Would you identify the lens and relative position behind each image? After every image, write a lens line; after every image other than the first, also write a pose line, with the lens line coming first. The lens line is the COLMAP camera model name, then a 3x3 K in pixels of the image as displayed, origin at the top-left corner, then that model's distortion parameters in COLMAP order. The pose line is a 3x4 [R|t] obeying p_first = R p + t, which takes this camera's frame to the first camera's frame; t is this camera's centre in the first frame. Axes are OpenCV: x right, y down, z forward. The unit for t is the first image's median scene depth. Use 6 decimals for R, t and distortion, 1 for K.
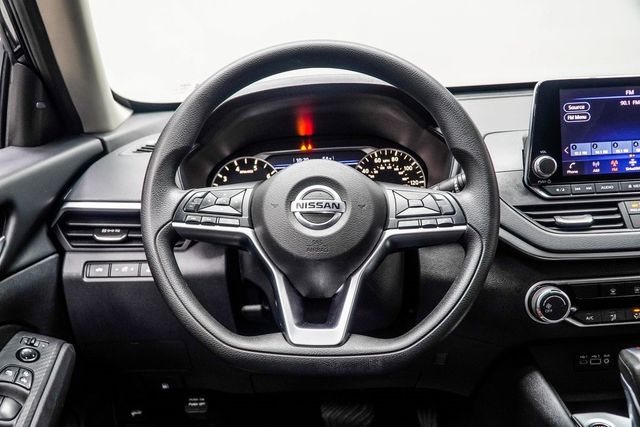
lens RADIAL K [[643.6, 0, 320.0], [0, 643.6, 213.5], [0, 0, 1]] dist [0.035506, -0.010599]
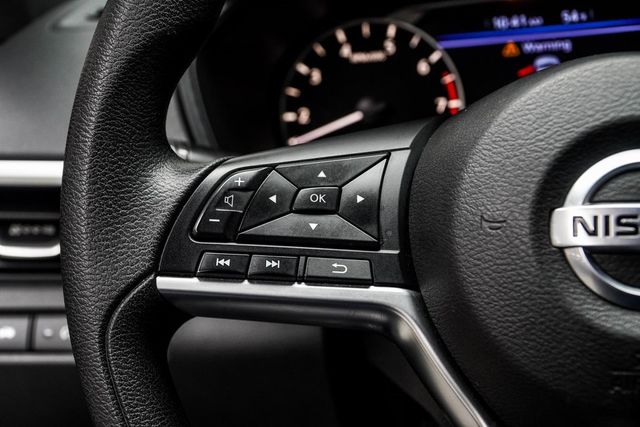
lens RADIAL K [[990.6, 0, 320.0], [0, 990.6, 213.5], [0, 0, 1]] dist [-0.023771, -0.027638]
pose [[0.990727, 0.001173, -0.135862, -0.074628], [0.018002, 0.990013, 0.139819, -0.068837], [0.134669, -0.140969, 0.980812, 0.471123]]
